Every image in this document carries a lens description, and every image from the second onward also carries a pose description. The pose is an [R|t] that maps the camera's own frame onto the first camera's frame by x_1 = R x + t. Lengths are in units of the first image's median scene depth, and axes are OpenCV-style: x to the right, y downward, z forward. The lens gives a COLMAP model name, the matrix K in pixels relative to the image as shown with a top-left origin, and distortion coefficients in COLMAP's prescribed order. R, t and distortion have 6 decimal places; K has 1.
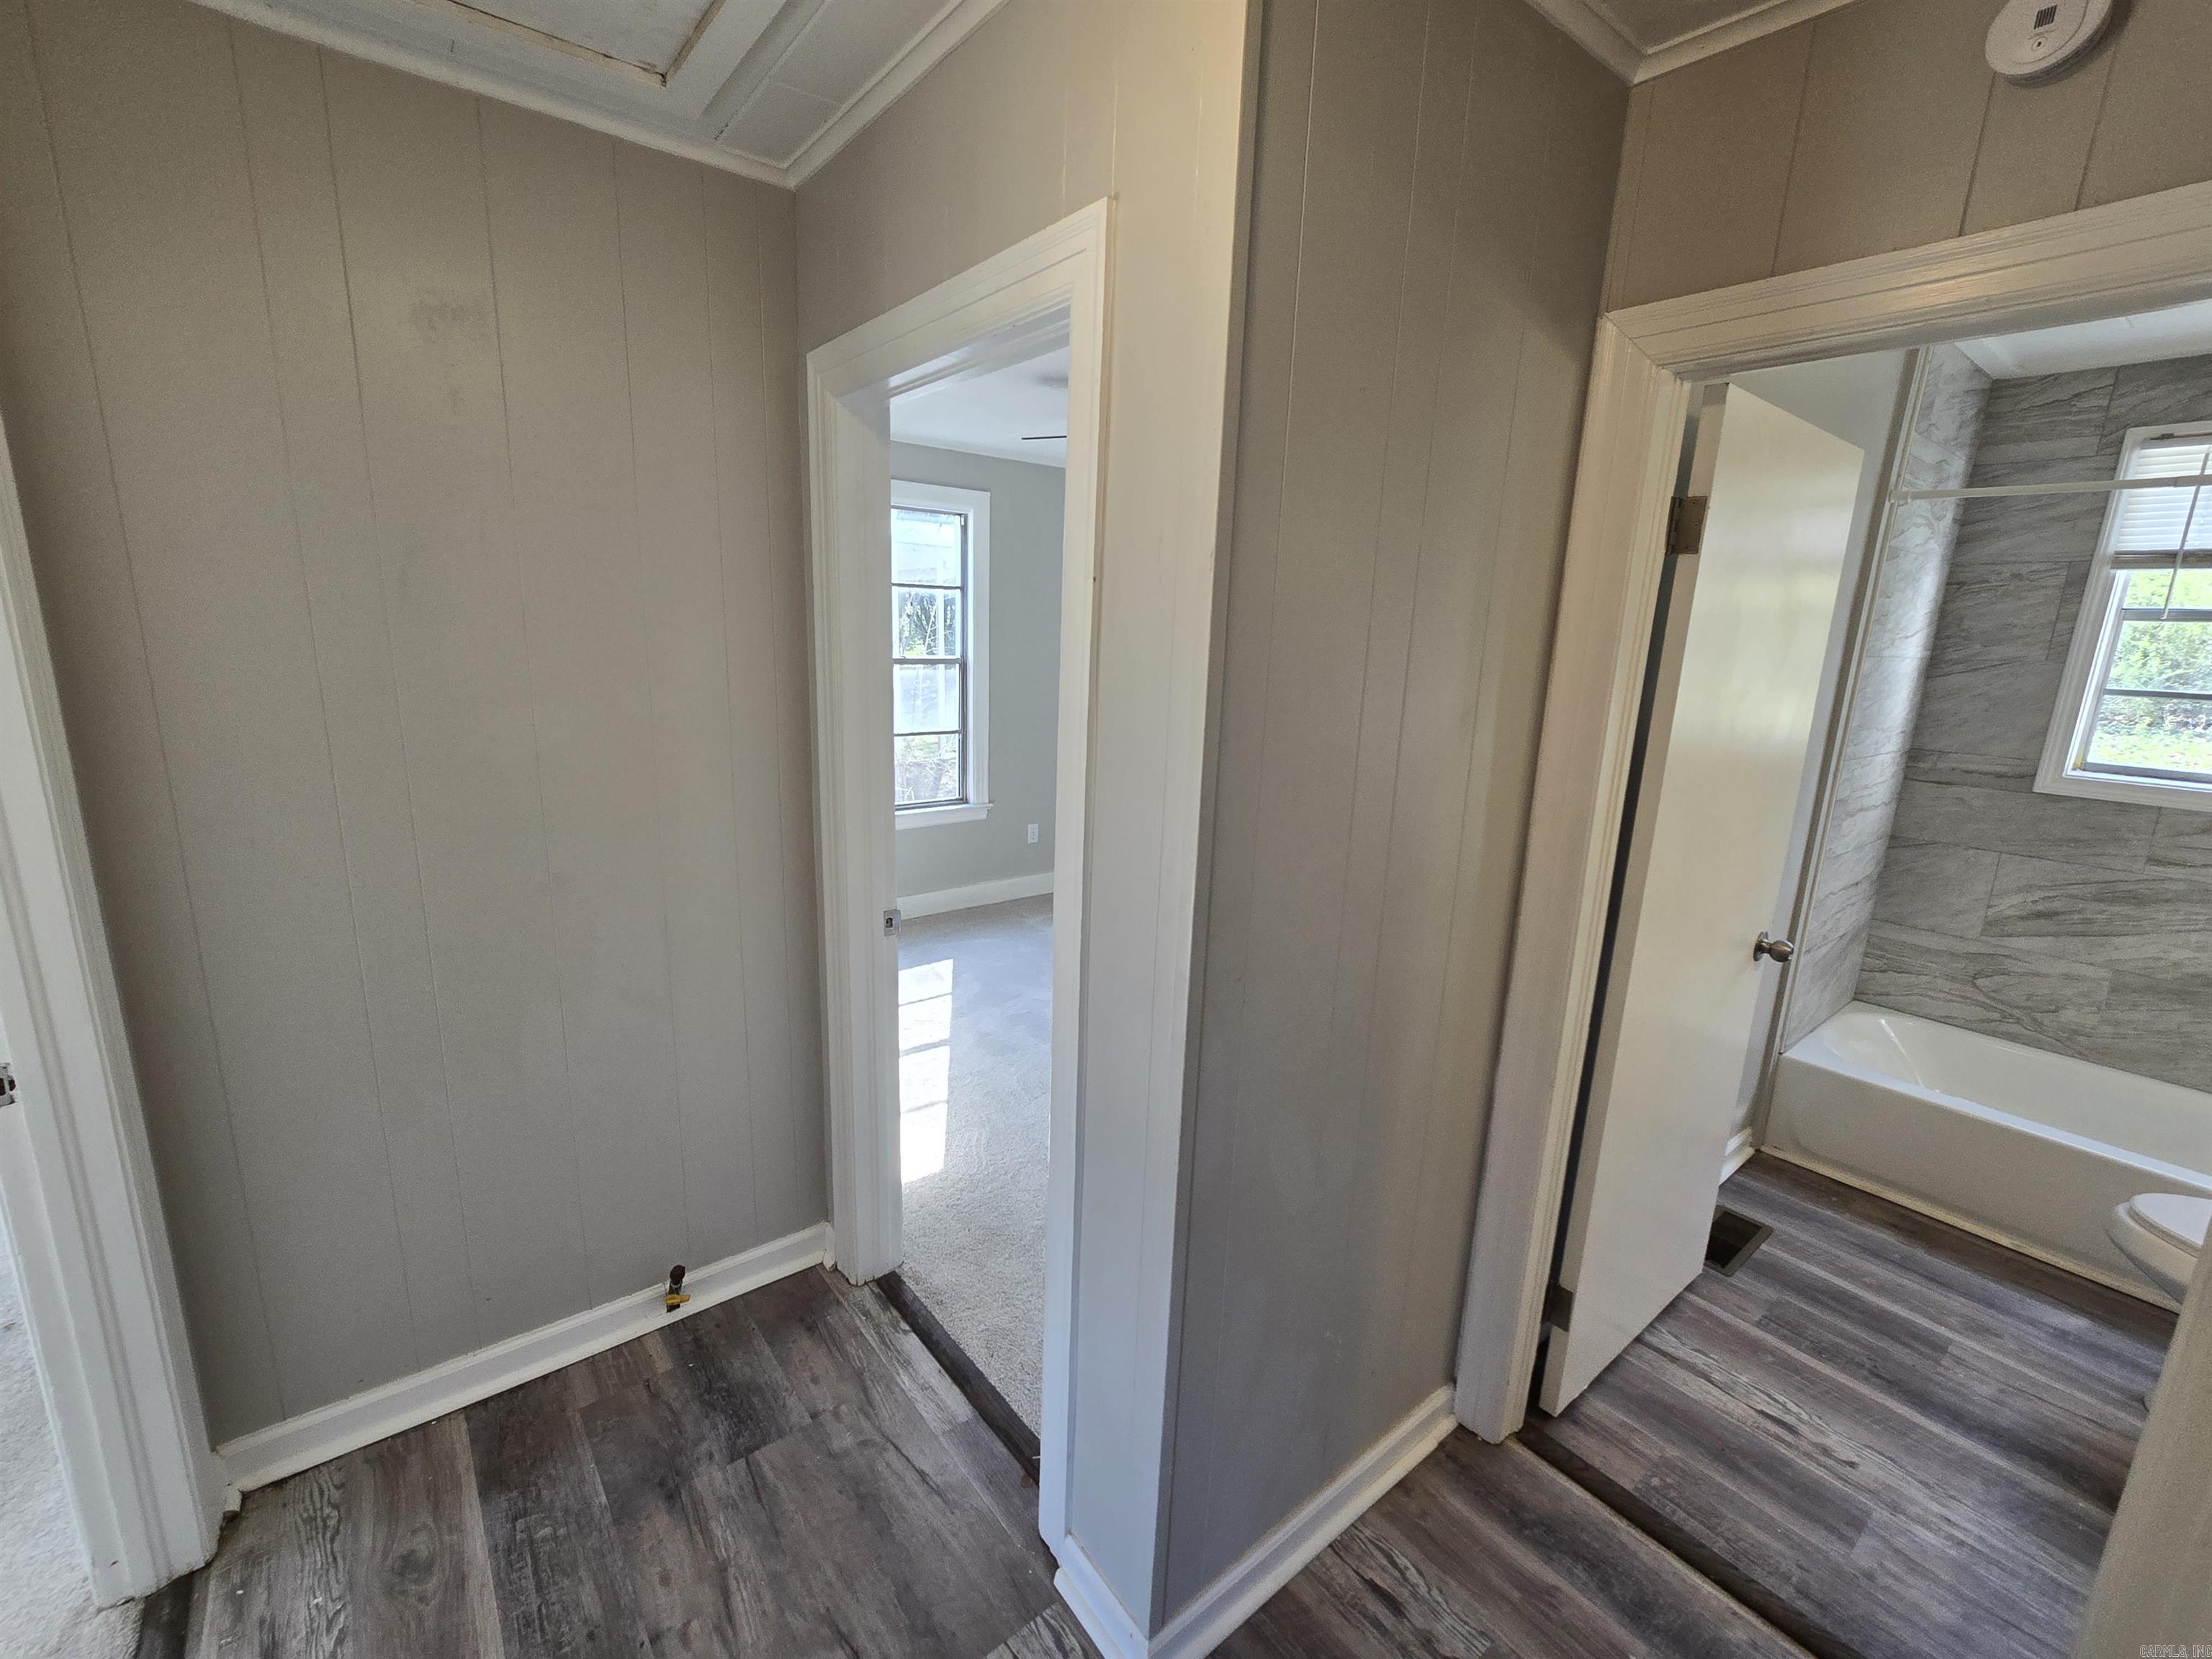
lens RADIAL K [[932.4, 0, 1095.0], [0, 932.4, 825.6], [0, 0, 1]] dist [0.000614, -0.000227]
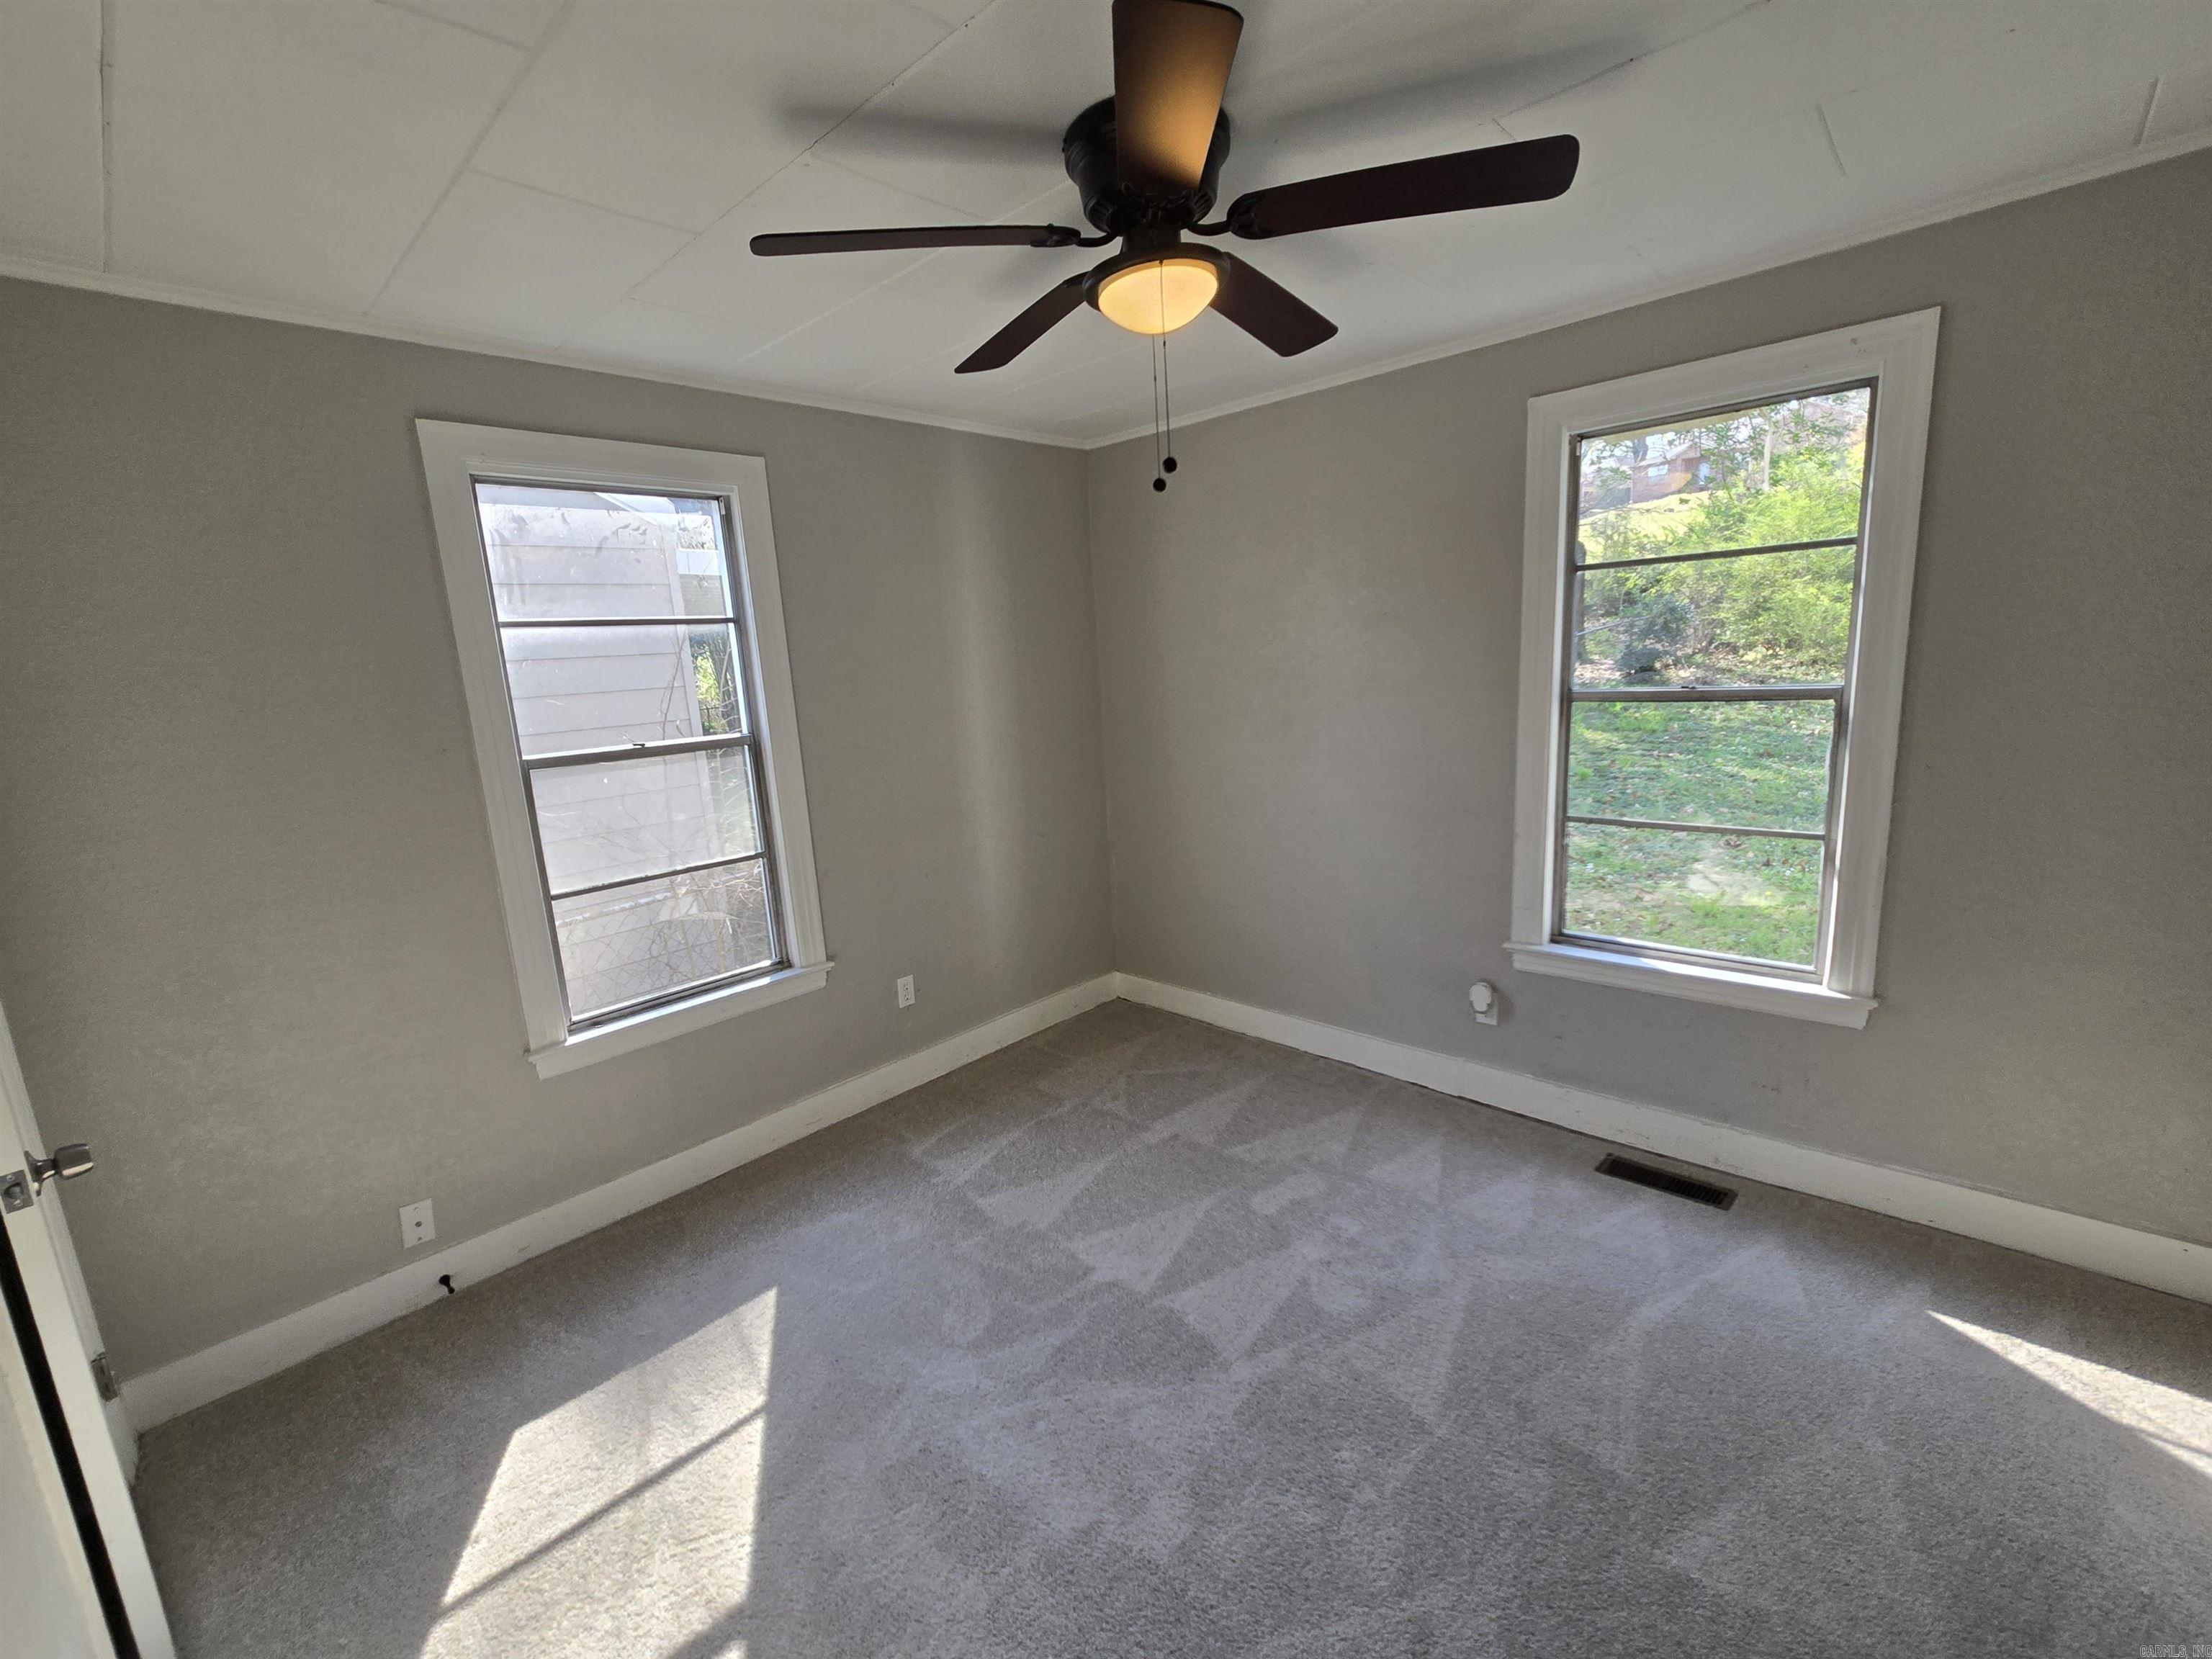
lens RADIAL K [[932.4, 0, 1095.0], [0, 932.4, 825.6], [0, 0, 1]] dist [0.000614, -0.000227]
pose [[0.986952, -0.111043, 0.116602, -0.000460], [0.114233, 0.993231, -0.021025, -0.083956], [-0.113478, 0.034071, 0.992956, 0.378954]]
